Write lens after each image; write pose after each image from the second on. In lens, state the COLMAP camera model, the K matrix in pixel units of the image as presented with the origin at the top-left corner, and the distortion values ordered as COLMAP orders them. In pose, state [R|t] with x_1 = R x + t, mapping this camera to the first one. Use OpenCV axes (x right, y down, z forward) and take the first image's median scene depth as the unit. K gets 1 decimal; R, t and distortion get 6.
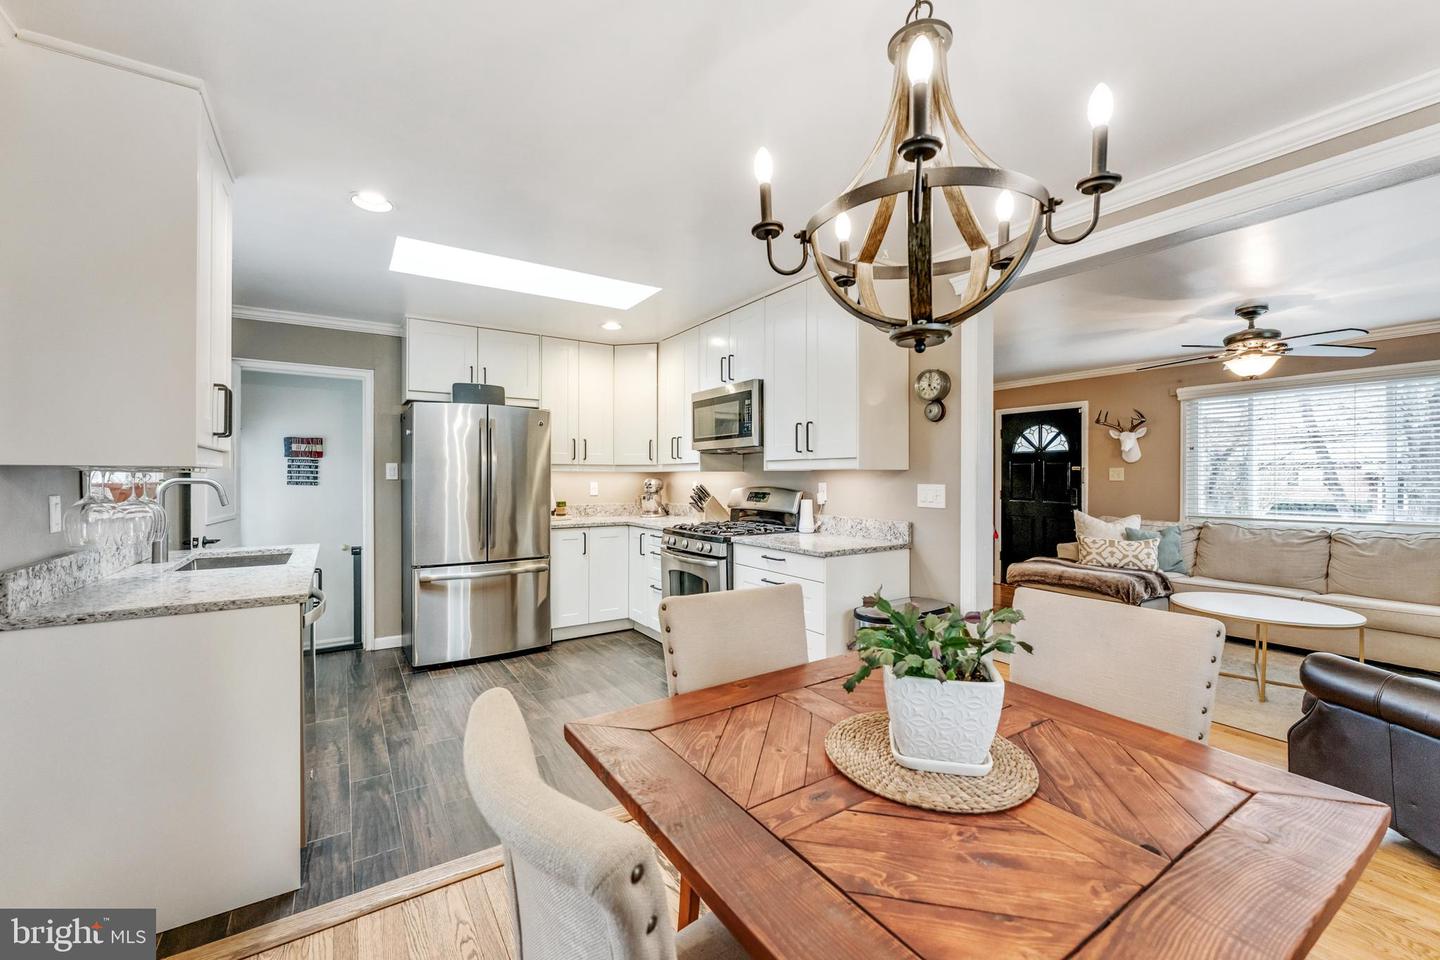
lens RADIAL K [[581.2, 0, 722.9], [0, 581.2, 479.2], [0, 0, 1]] dist [0.000867, 0.000072]
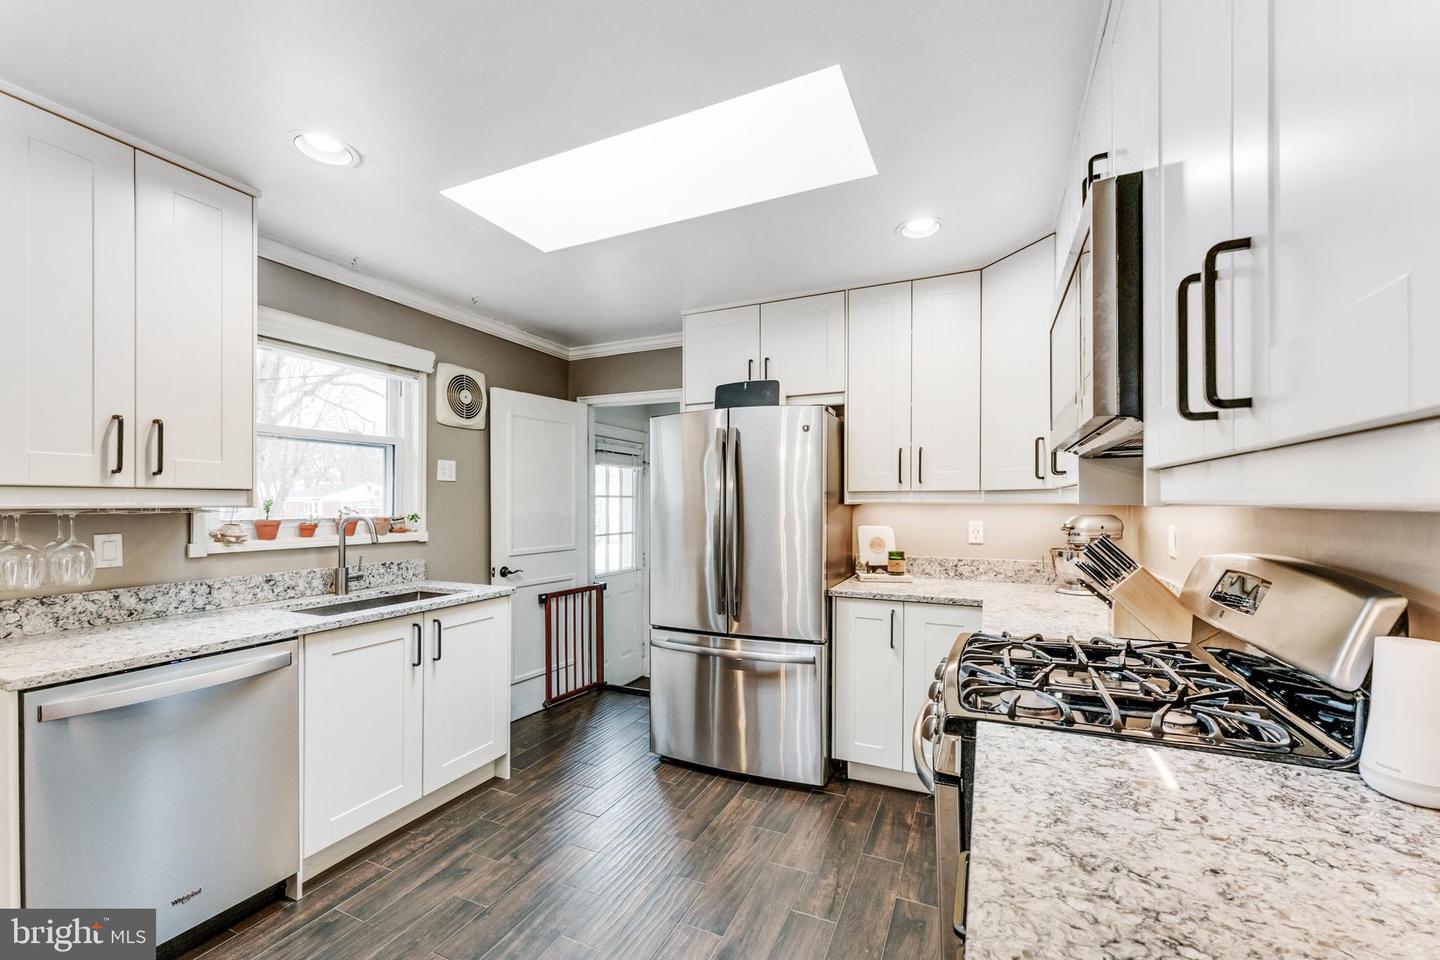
lens RADIAL K [[576.0, 0, 722.6], [0, 576.0, 496.1], [0, 0, 1]] dist [-0.002415, 0.000013]
pose [[0.527530, -0.007434, -0.849504, 0.163282], [-0.003291, 0.999936, -0.010794, -0.014407], [0.849530, 0.008490, 0.527472, 0.570531]]
